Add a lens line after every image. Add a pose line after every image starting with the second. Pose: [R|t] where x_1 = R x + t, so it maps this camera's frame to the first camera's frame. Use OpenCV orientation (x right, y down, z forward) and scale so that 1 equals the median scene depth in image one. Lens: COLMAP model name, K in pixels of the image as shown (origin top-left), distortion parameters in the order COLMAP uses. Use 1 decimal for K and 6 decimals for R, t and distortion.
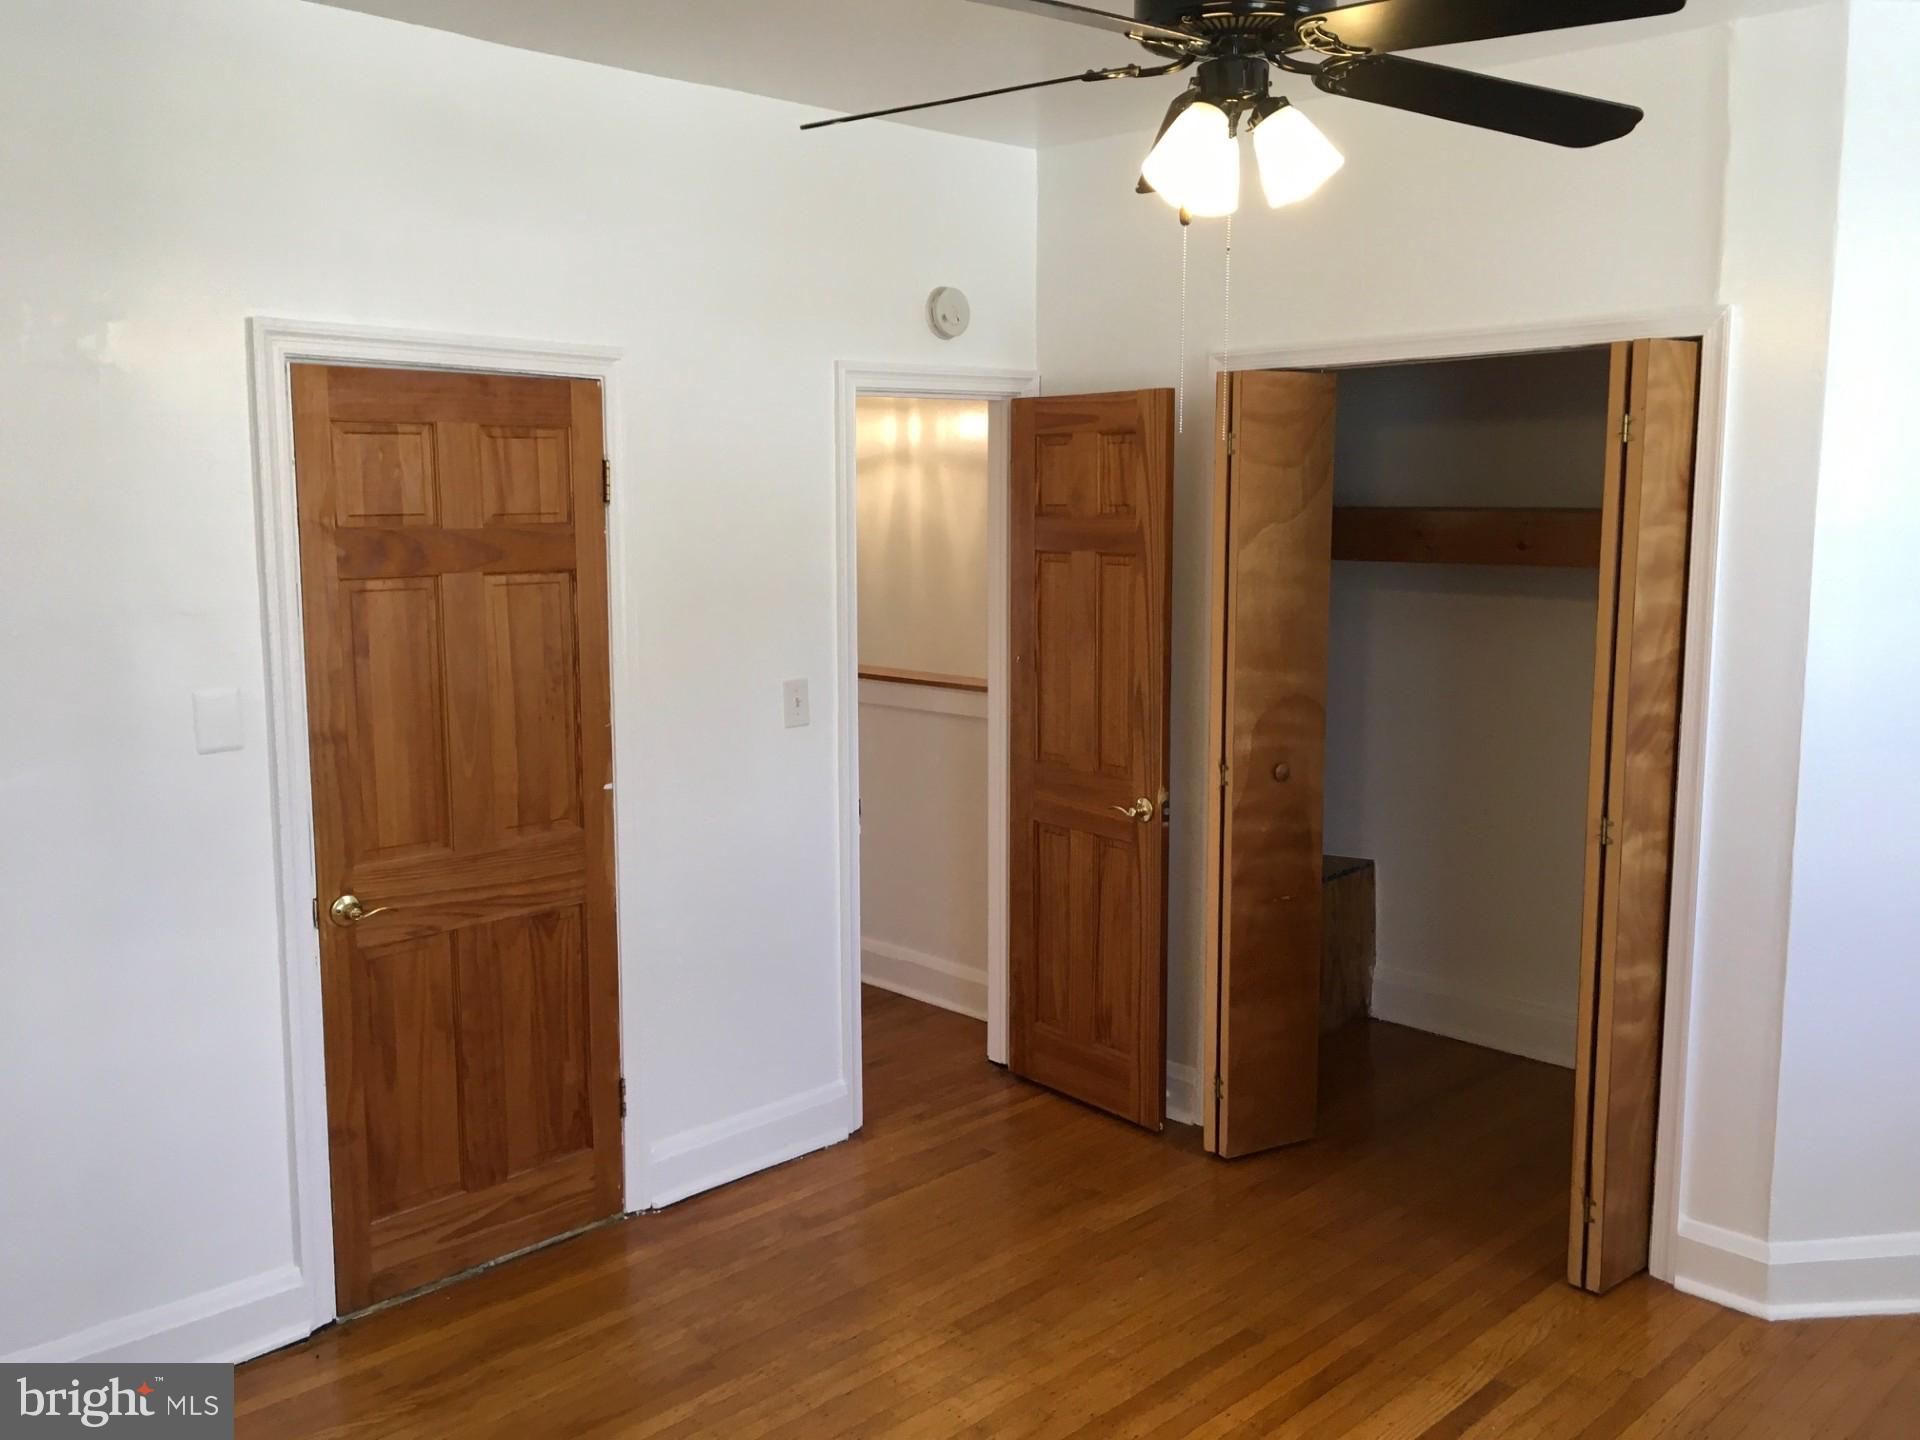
lens RADIAL K [[1638.9, 0, 966.9], [0, 1638.9, 718.6], [0, 0, 1]] dist [0.057239, -0.011286]
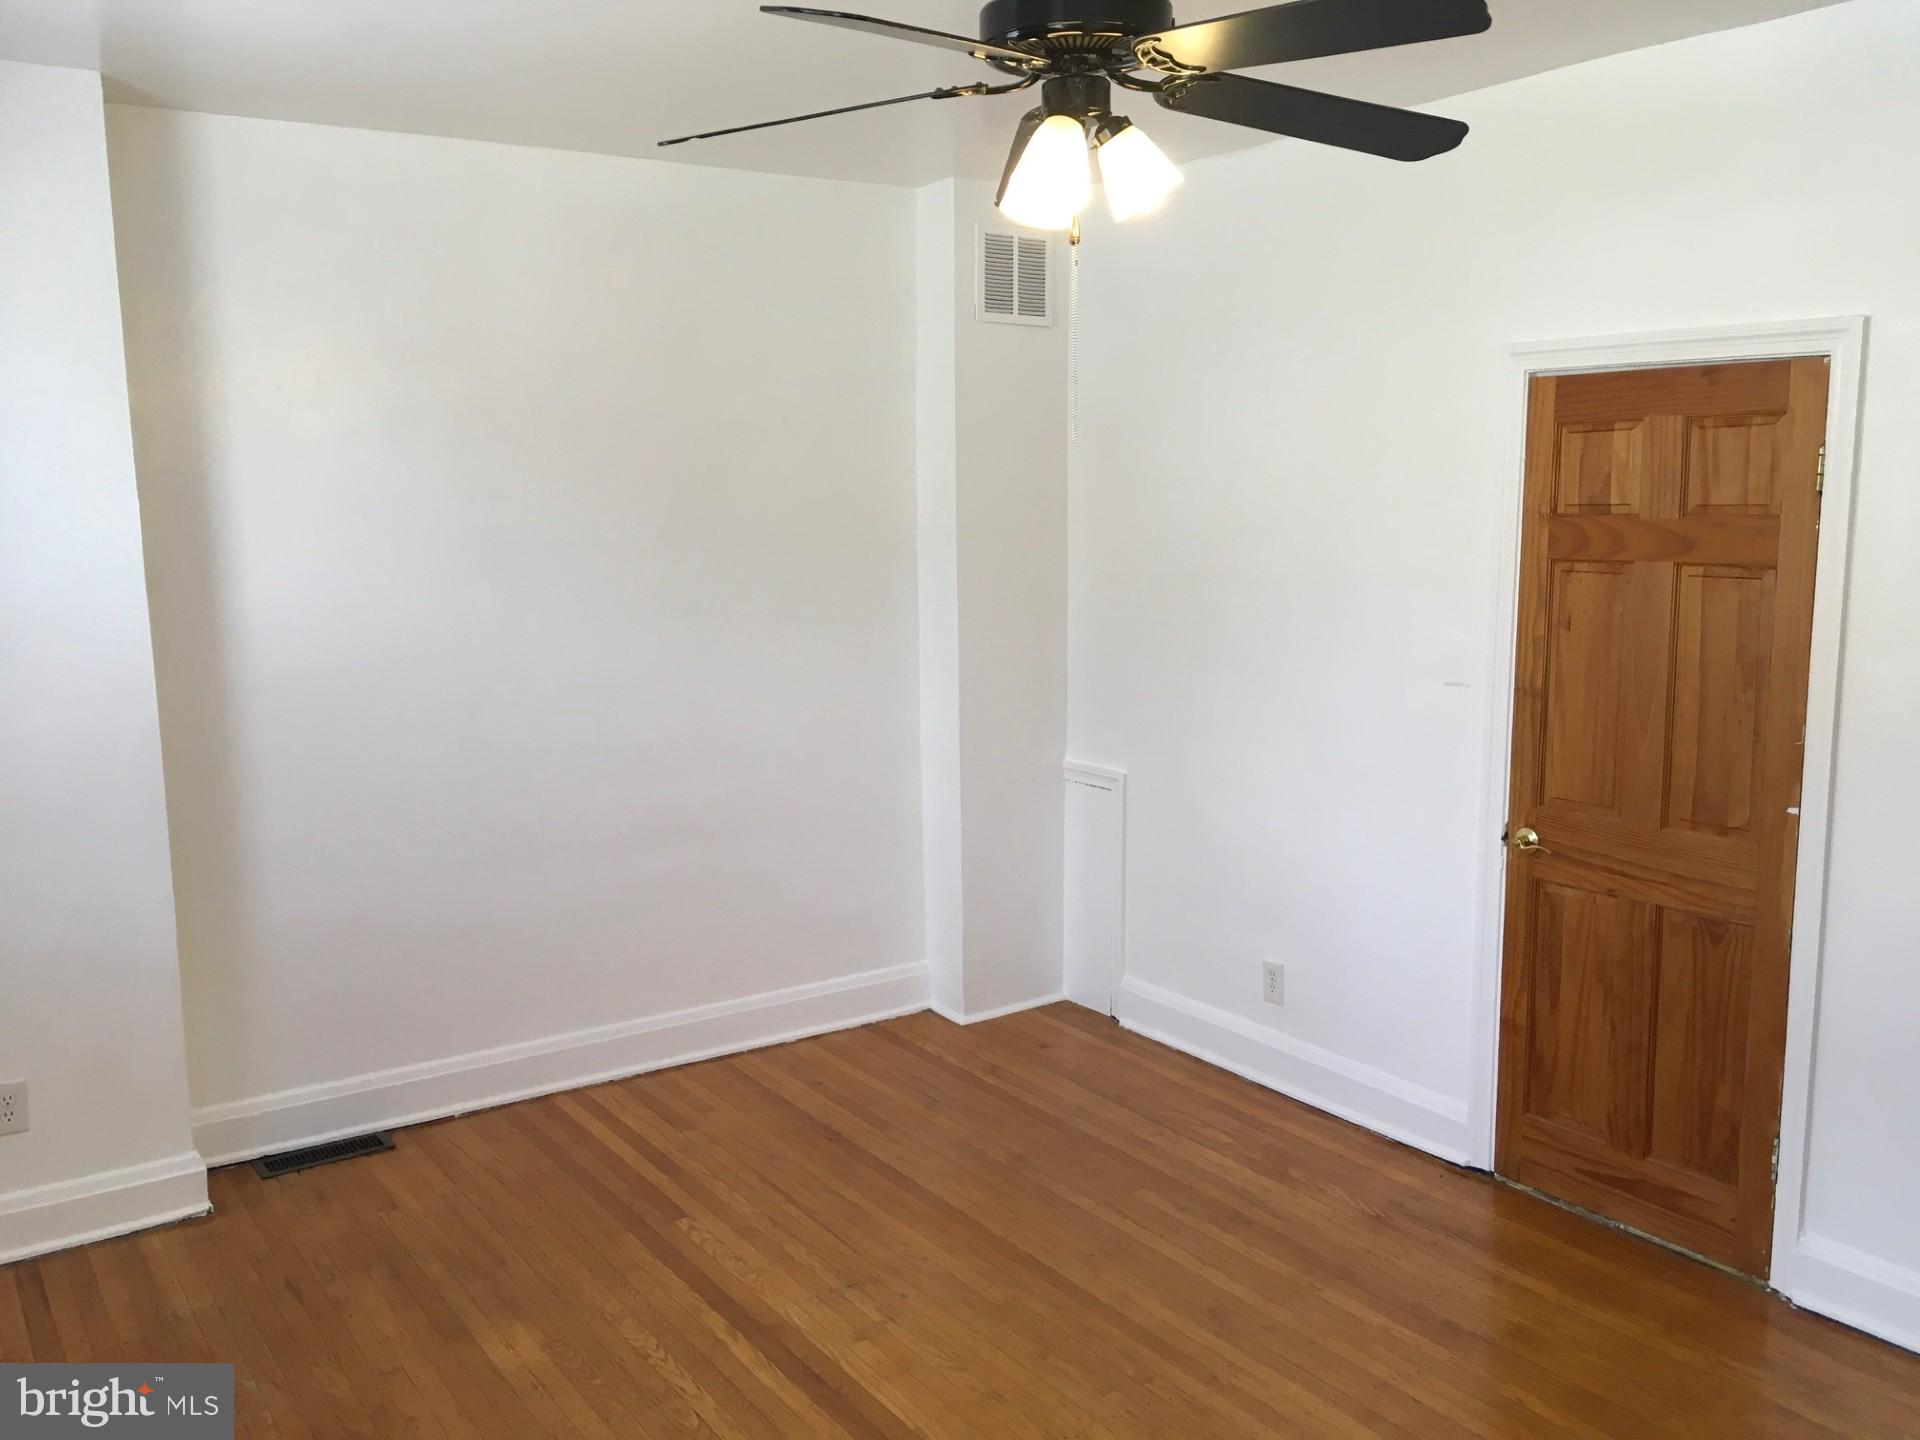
lens RADIAL K [[1638.9, 0, 966.9], [0, 1638.9, 718.6], [0, 0, 1]] dist [0.057239, -0.011286]
pose [[-0.156034, 0.146933, -0.976762, 0.783261], [-0.125865, 0.977855, 0.167204, -0.110032], [0.979700, 0.149030, -0.134085, 0.722316]]
